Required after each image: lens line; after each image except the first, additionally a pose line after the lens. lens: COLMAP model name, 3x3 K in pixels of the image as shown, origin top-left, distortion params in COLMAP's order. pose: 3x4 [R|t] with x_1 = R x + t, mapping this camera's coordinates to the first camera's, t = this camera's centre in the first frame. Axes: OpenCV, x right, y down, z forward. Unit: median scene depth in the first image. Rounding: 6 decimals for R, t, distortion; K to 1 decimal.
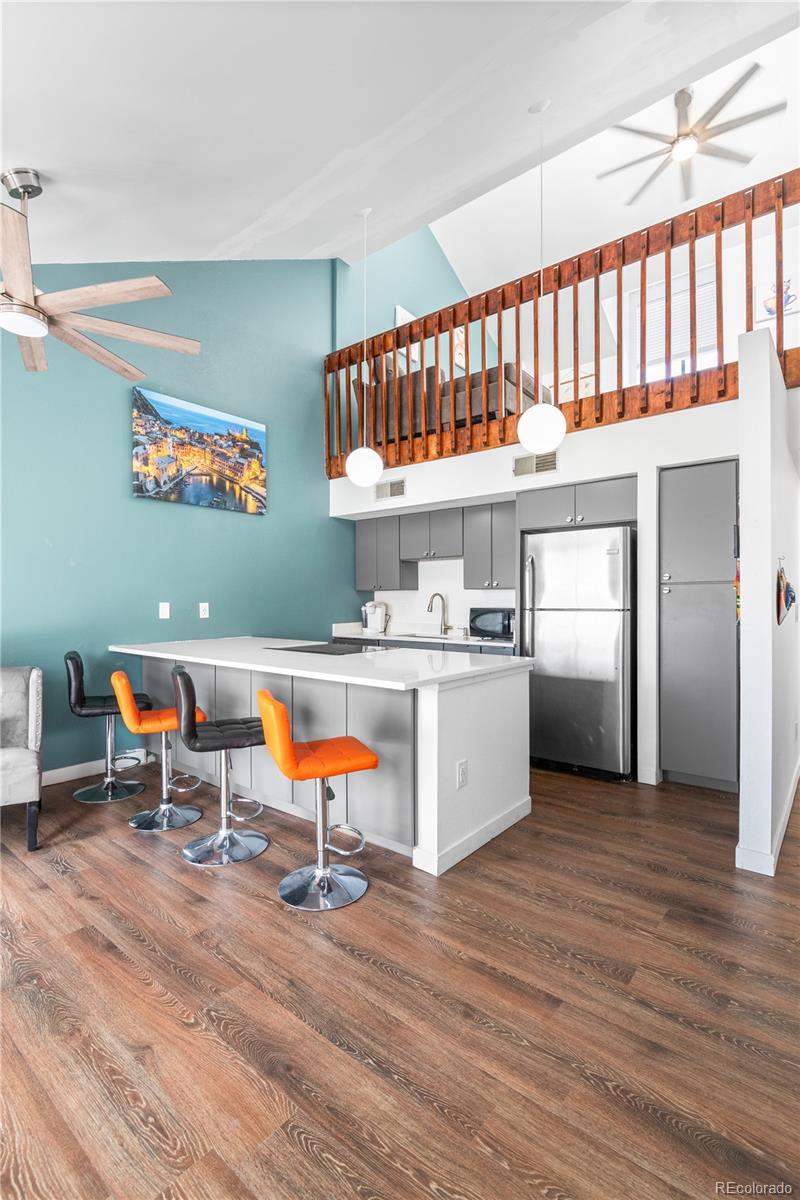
lens RADIAL K [[554.7, 0, 393.4], [0, 554.7, 600.4], [0, 0, 1]] dist [0.004234, -0.006626]
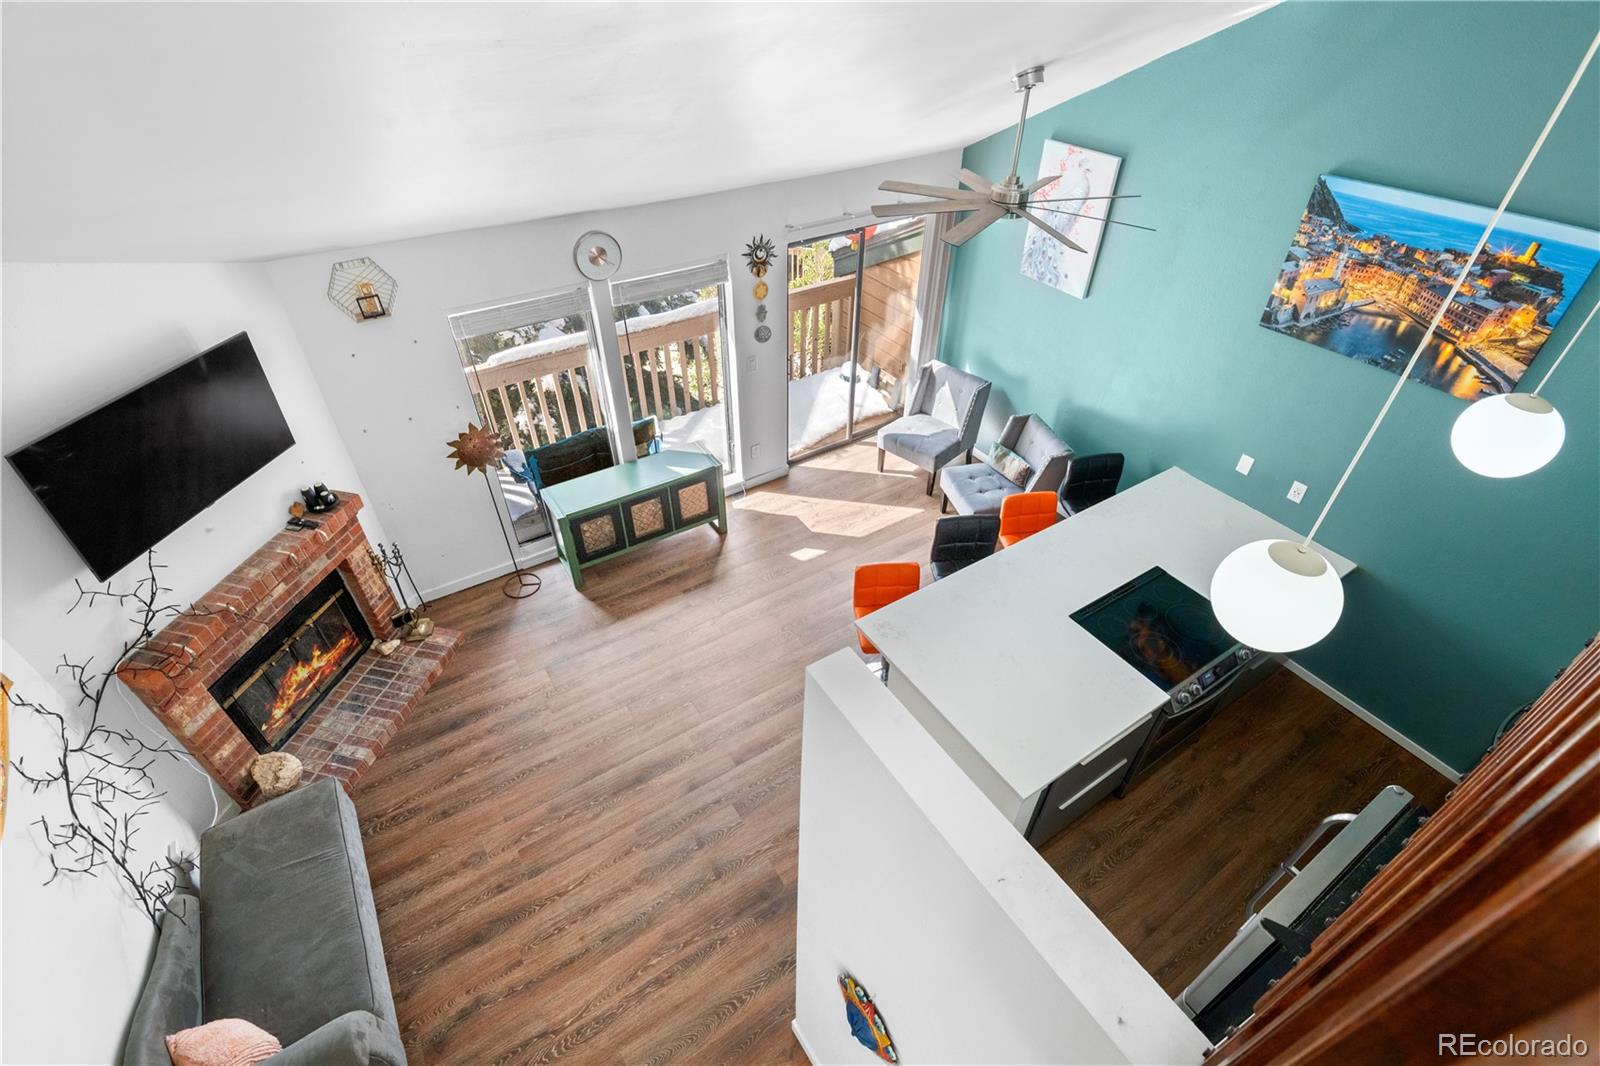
lens RADIAL K [[739.7, 0, 803.7], [0, 739.7, 538.0], [0, 0, 1]] dist [0.004234, -0.006626]
pose [[-0.297625, 0.607626, -0.736349, 0.664701], [-0.005442, 0.770210, 0.637767, -0.606157], [0.954667, 0.193823, -0.225927, 0.665965]]
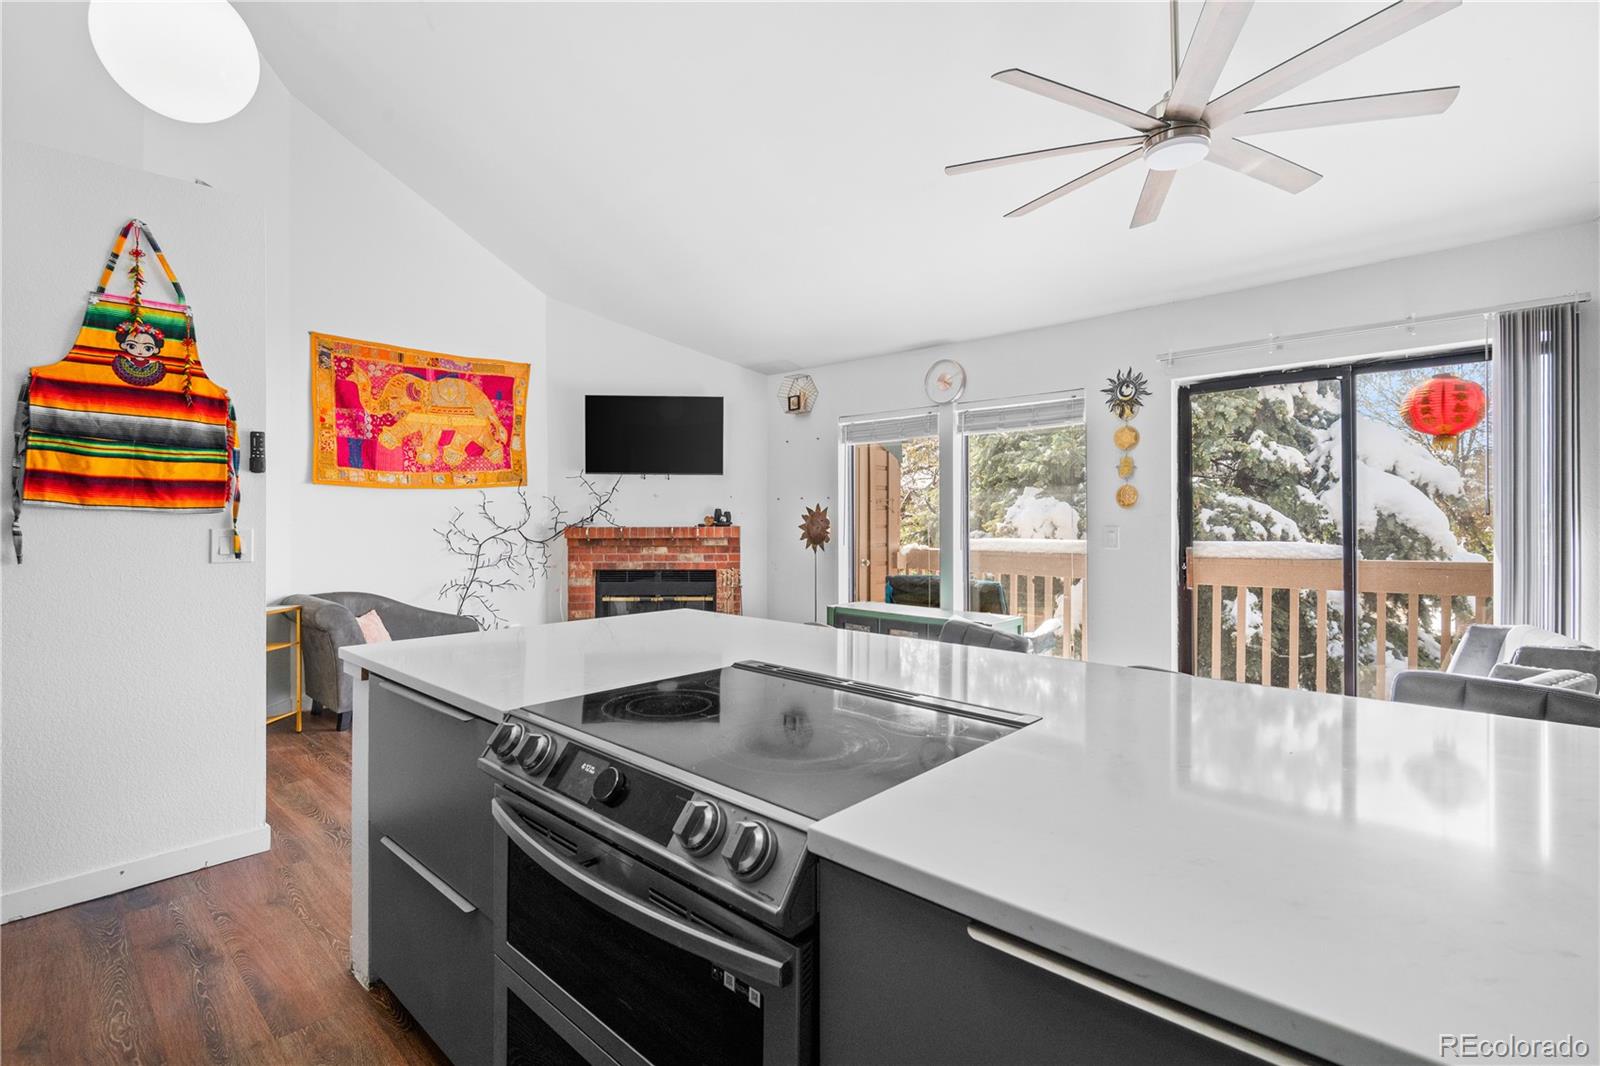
lens RADIAL K [[739.7, 0, 792.2], [0, 739.7, 506.8], [0, 0, 1]] dist [0.004234, -0.006626]
pose [[-0.998502, 0.000956, 0.054711, -0.125522], [0.000054, 0.999864, -0.016477, -0.006462], [-0.054719, -0.016449, -0.998366, 1.242310]]
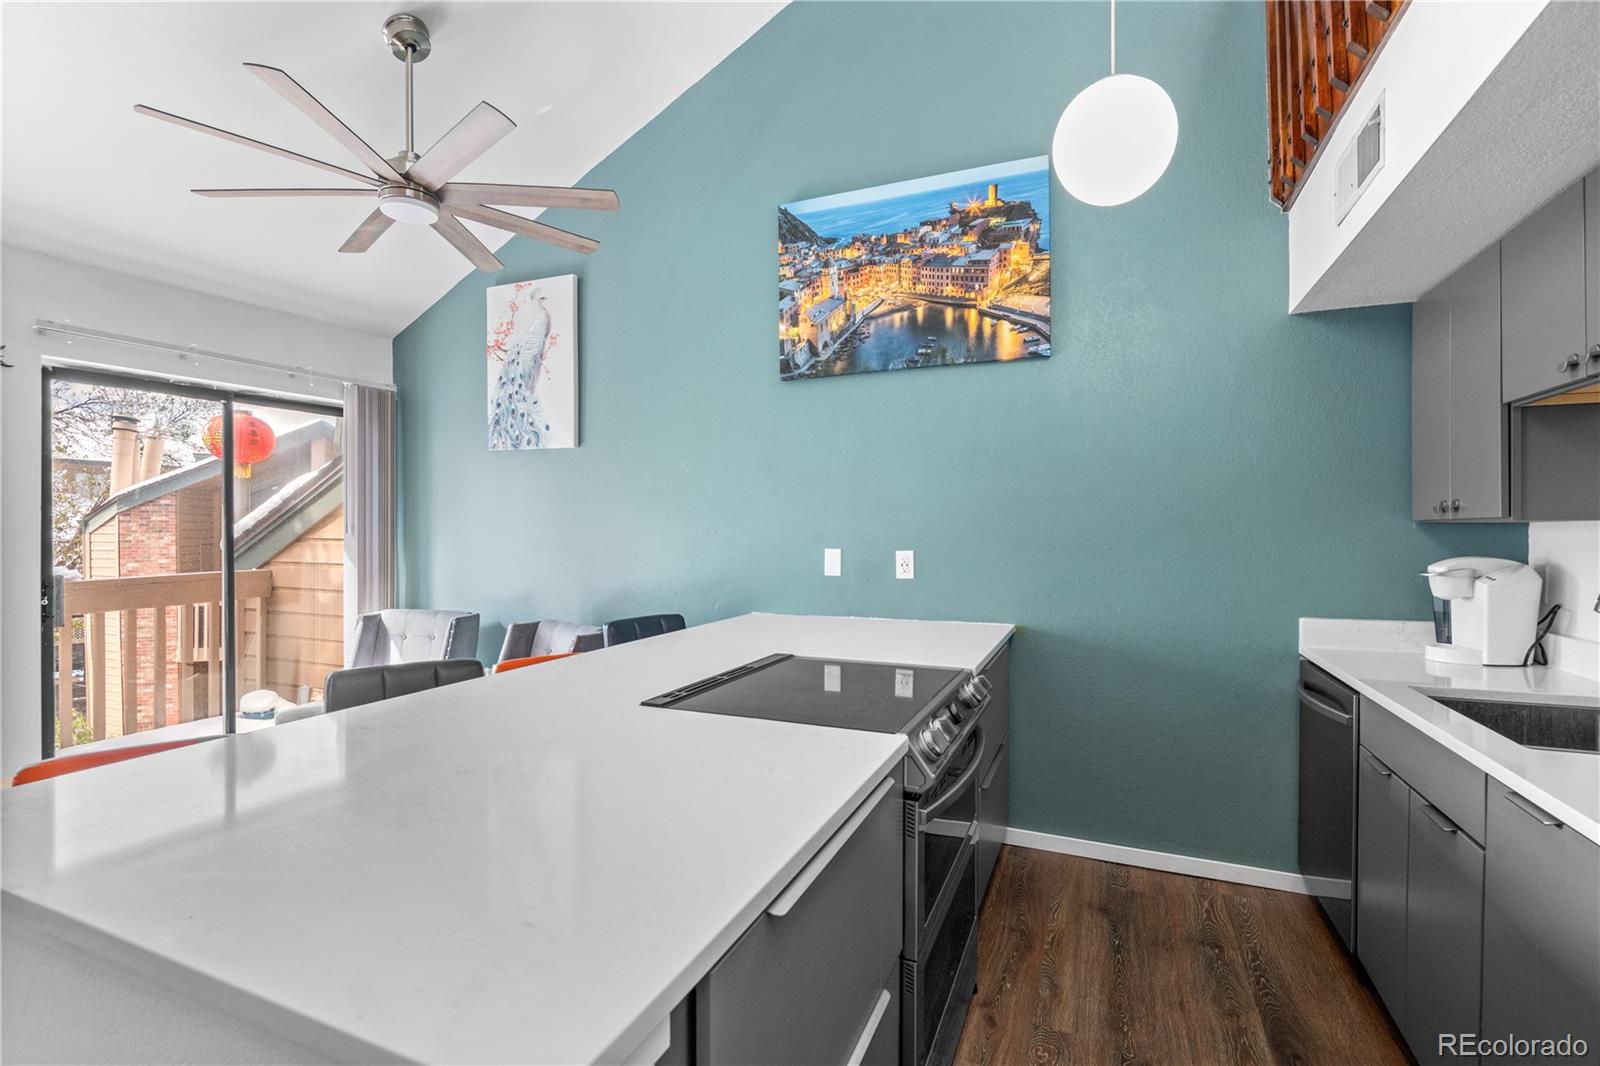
lens RADIAL K [[739.7, 0, 805.1], [0, 739.7, 527.4], [0, 0, 1]] dist [0.004234, -0.006626]
pose [[0.280622, 0.008498, -0.959781, 0.345740], [0.003354, 0.999946, 0.009834, -0.027049], [0.959812, -0.005979, 0.280579, 0.772501]]
